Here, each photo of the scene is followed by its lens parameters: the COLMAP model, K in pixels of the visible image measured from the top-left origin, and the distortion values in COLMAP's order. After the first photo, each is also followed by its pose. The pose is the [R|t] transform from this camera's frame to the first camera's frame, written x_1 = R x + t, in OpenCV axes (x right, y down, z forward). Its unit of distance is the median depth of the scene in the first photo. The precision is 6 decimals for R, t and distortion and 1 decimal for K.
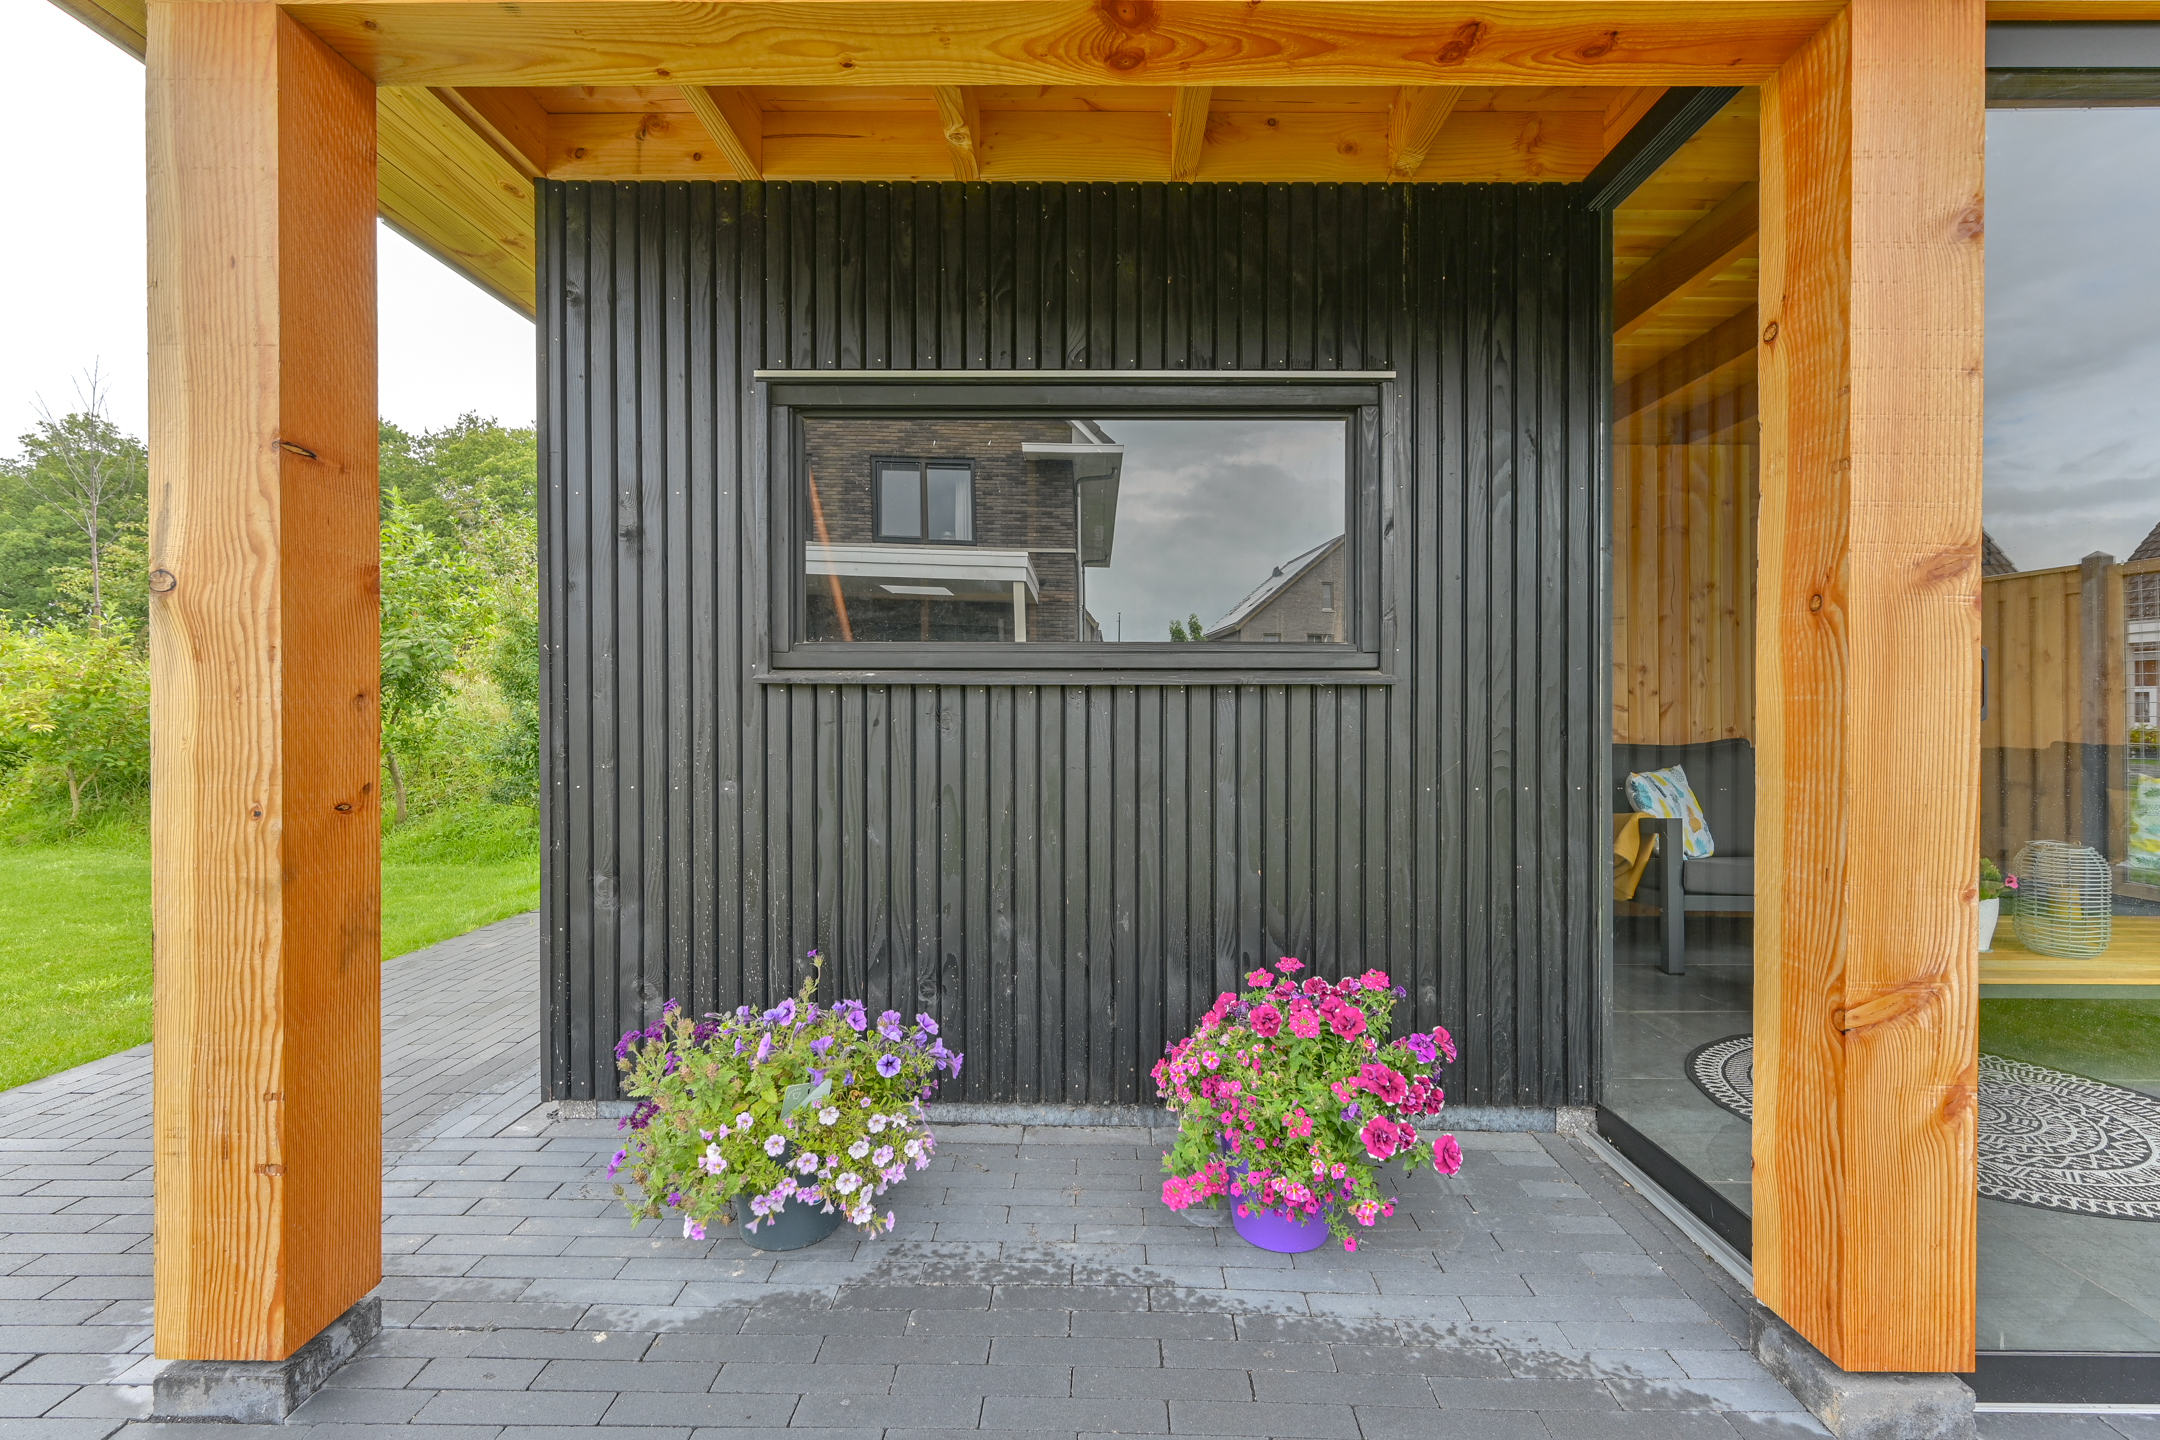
lens RADIAL K [[959.1, 0, 1075.6], [0, 959.1, 712.4], [0, 0, 1]] dist [0.003317, 0.000513]
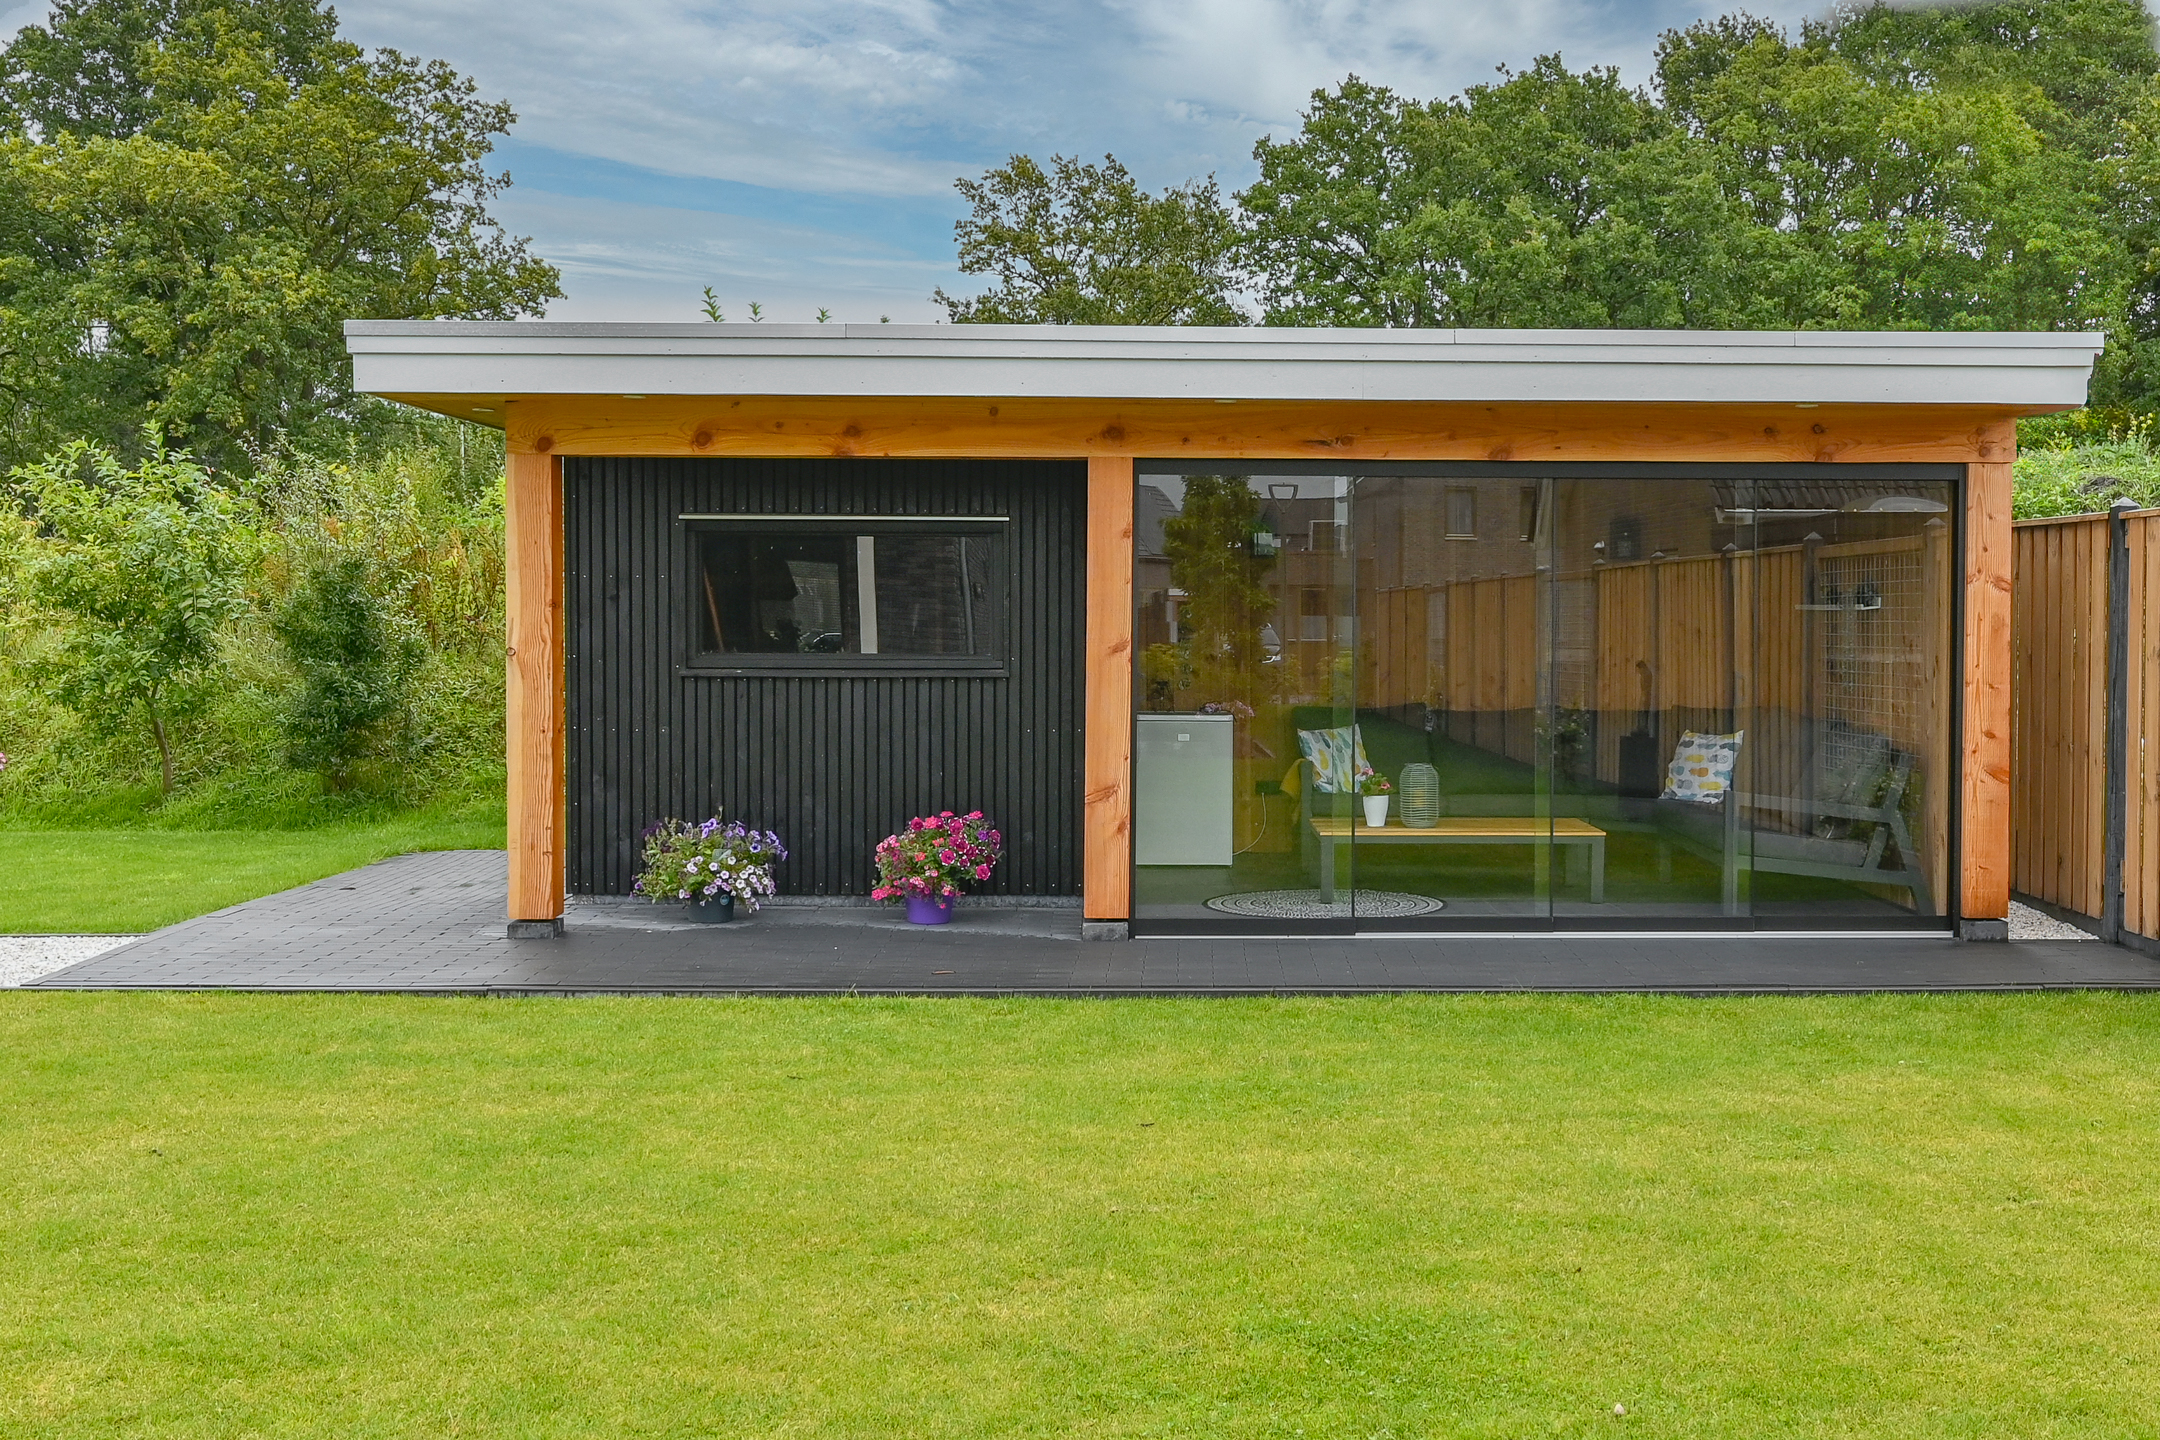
lens RADIAL K [[1677.0, 0, 1078.0], [0, 1677.0, 668.1], [0, 0, 1]] dist [-0.002137, -0.000233]
pose [[0.998252, 0.002369, 0.059053, 0.270307], [-0.002997, 0.999940, 0.010543, -0.084653], [-0.059024, -0.010702, 0.998199, -2.430495]]
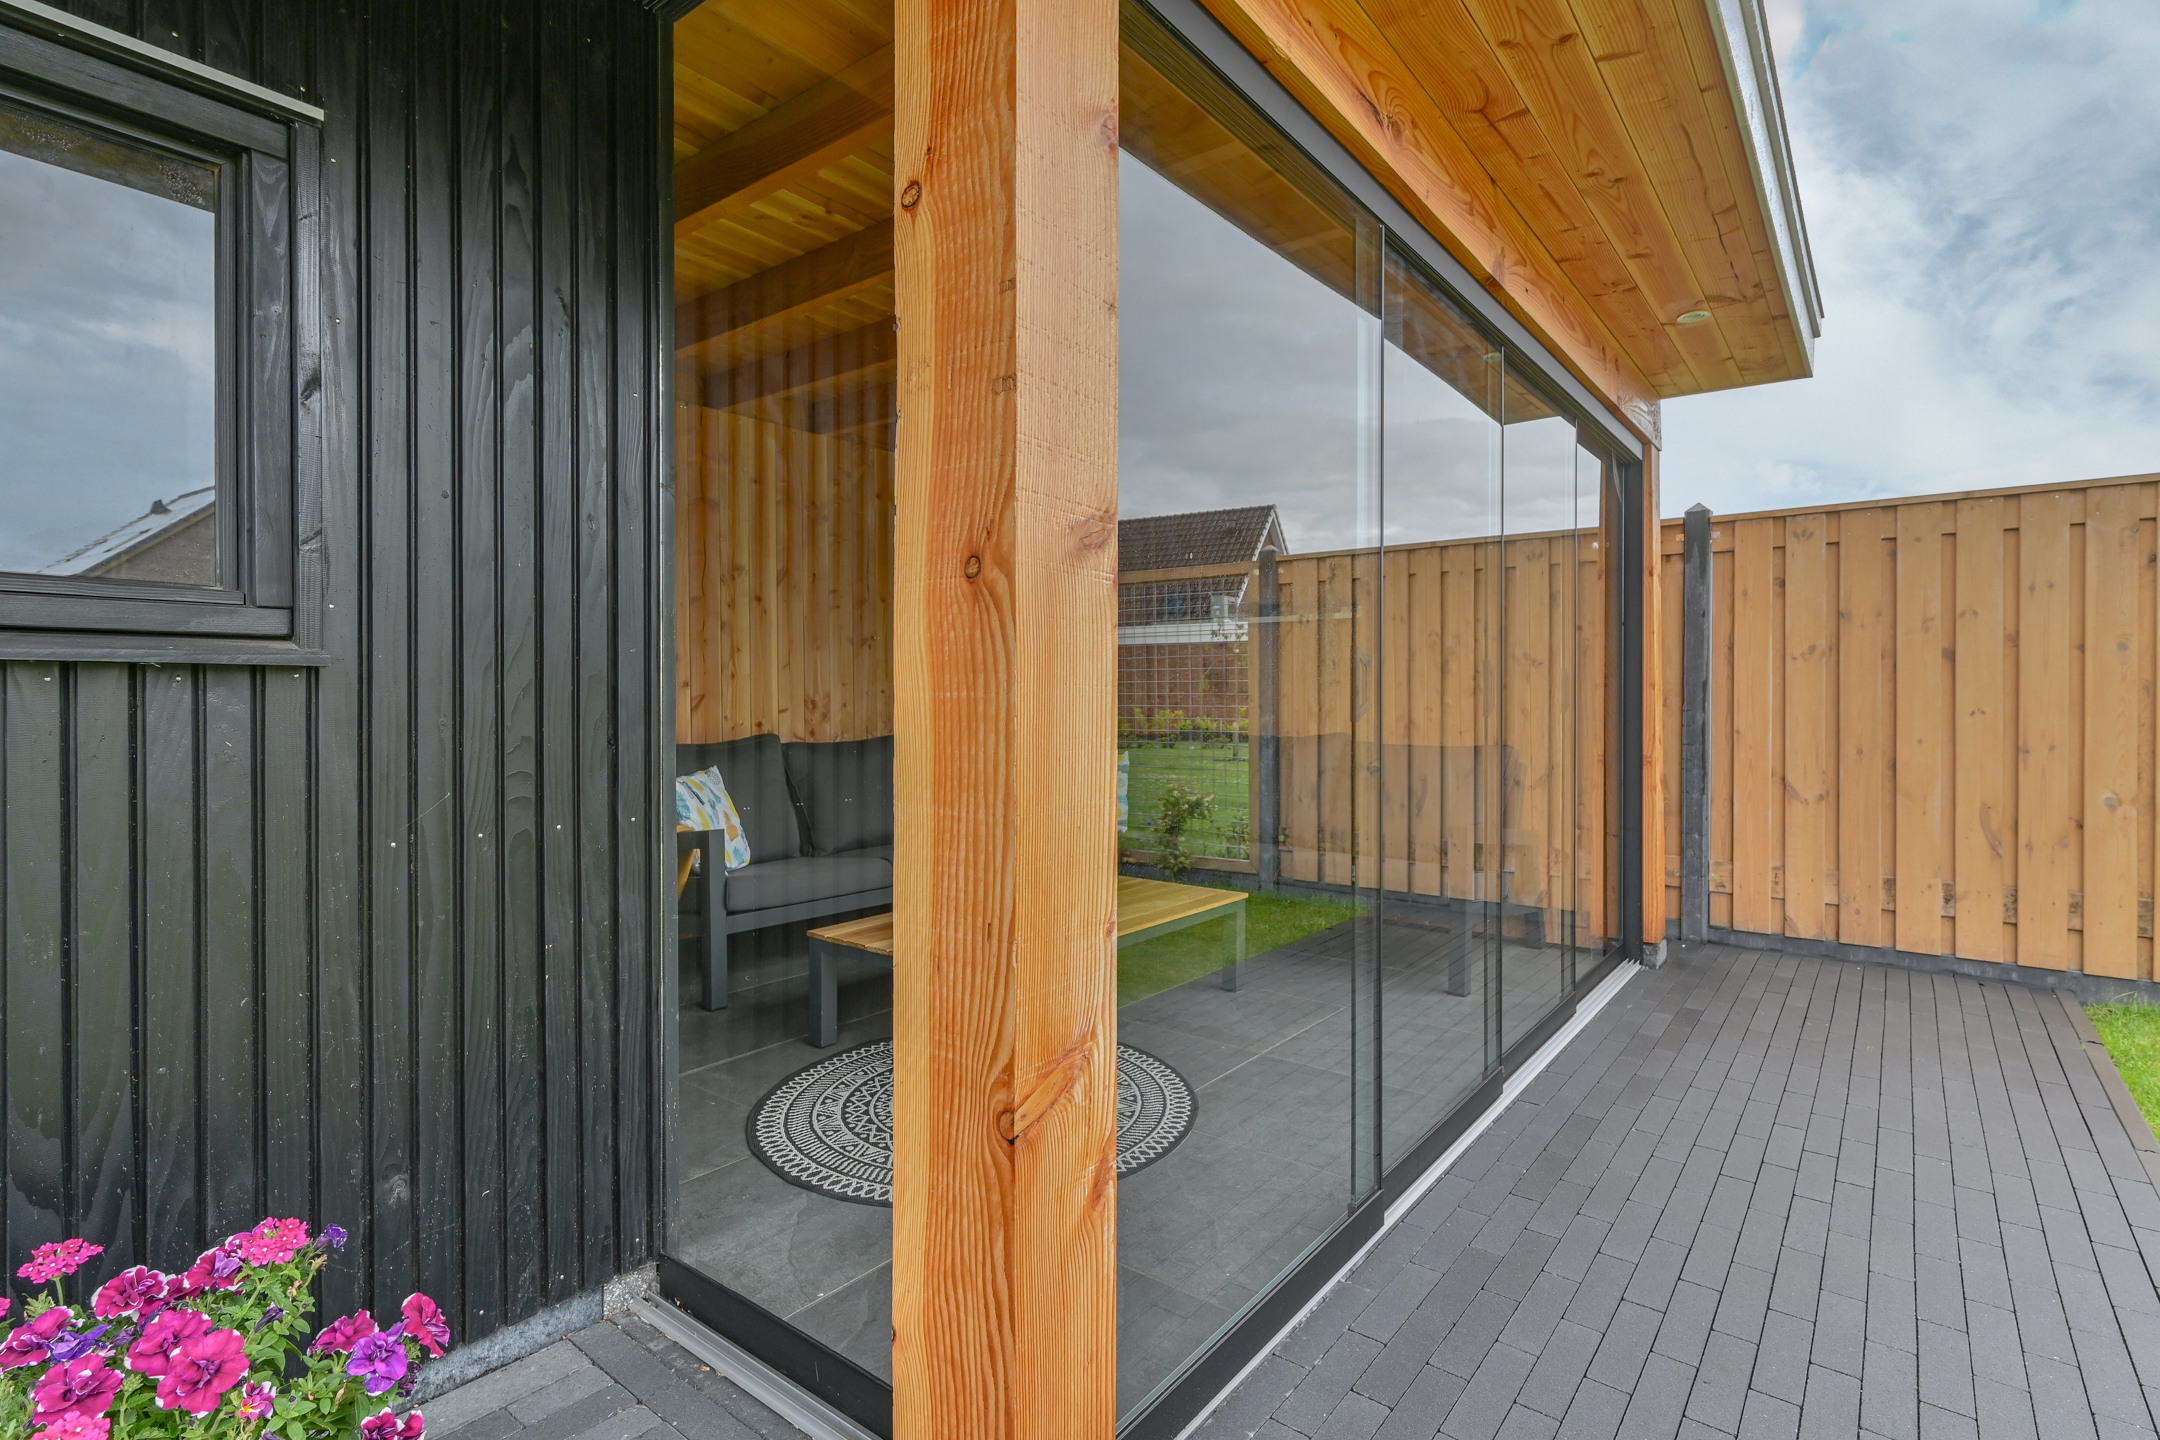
lens RADIAL K [[1046.3, 0, 1089.3], [0, 1046.3, 699.3], [0, 0, 1]] dist [0.000411, -0.002114]
pose [[0.594794, -0.002364, 0.803875, 0.105078], [0.006598, 0.999976, -0.001942, -0.005672], [-0.803851, 0.006459, 0.594795, 0.271780]]
